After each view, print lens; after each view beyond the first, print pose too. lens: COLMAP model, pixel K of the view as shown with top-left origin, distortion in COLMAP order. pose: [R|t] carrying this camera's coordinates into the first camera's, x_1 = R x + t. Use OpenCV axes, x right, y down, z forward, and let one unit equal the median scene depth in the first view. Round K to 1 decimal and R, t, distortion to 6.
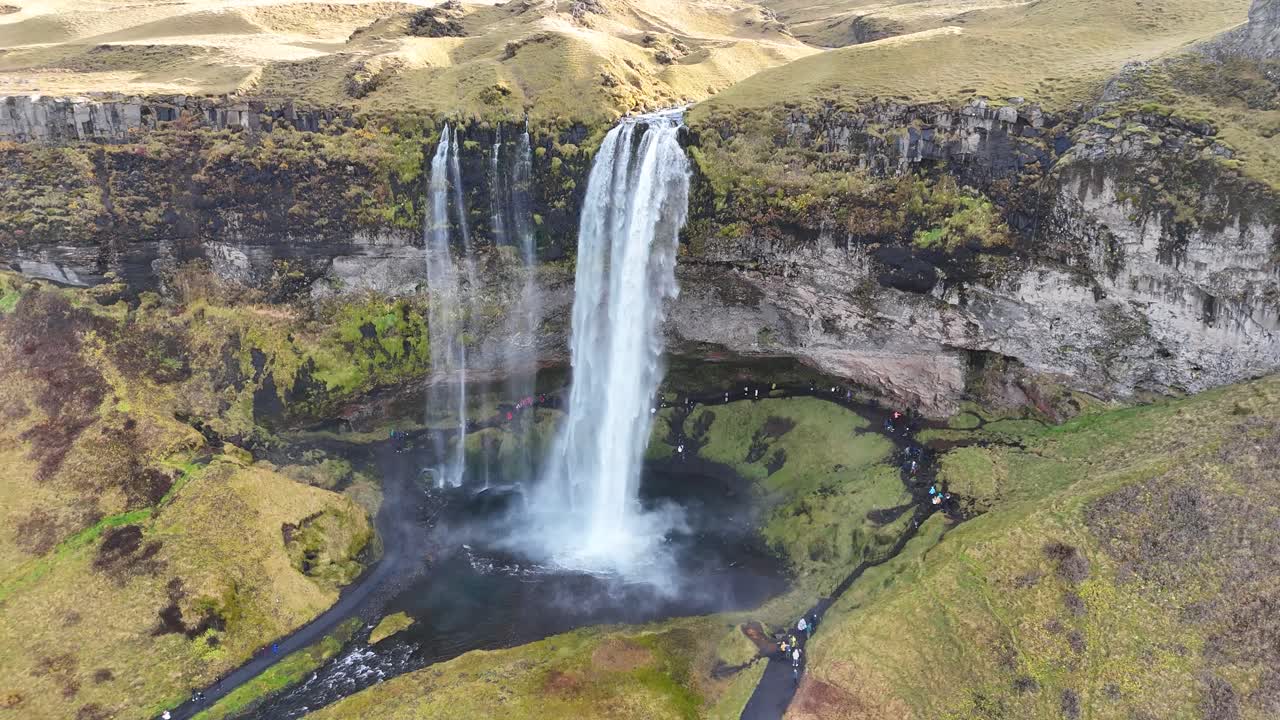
lens RADIAL K [[933.6, 0, 640.0], [0, 933.6, 360.0], [0, 0, 1]] dist [-0.001083, 0.010752]
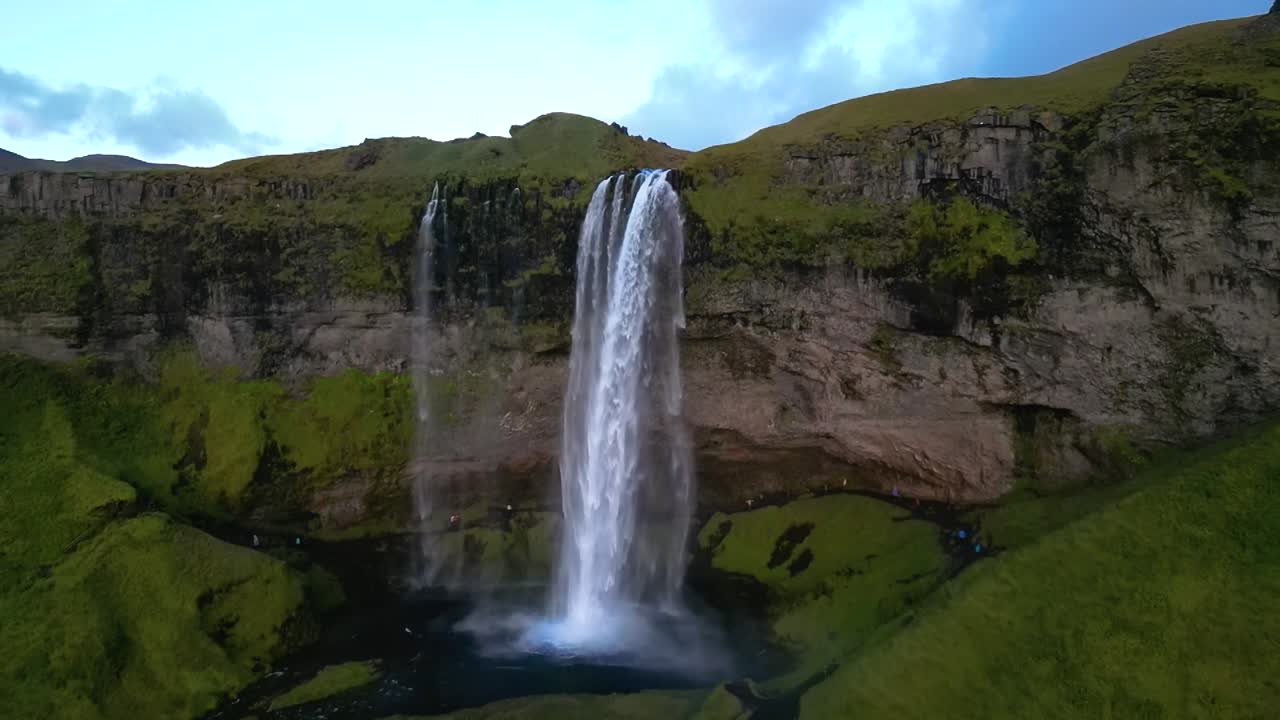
lens RADIAL K [[921.2, 0, 657.6], [0, 921.2, 359.7], [0, 0, 1]] dist [0.011931, -0.002694]
pose [[0.996738, -0.011849, -0.079829, 0.097161], [-0.011344, 0.958773, -0.283945, 0.195916], [0.079902, 0.283925, 0.955512, 0.154317]]
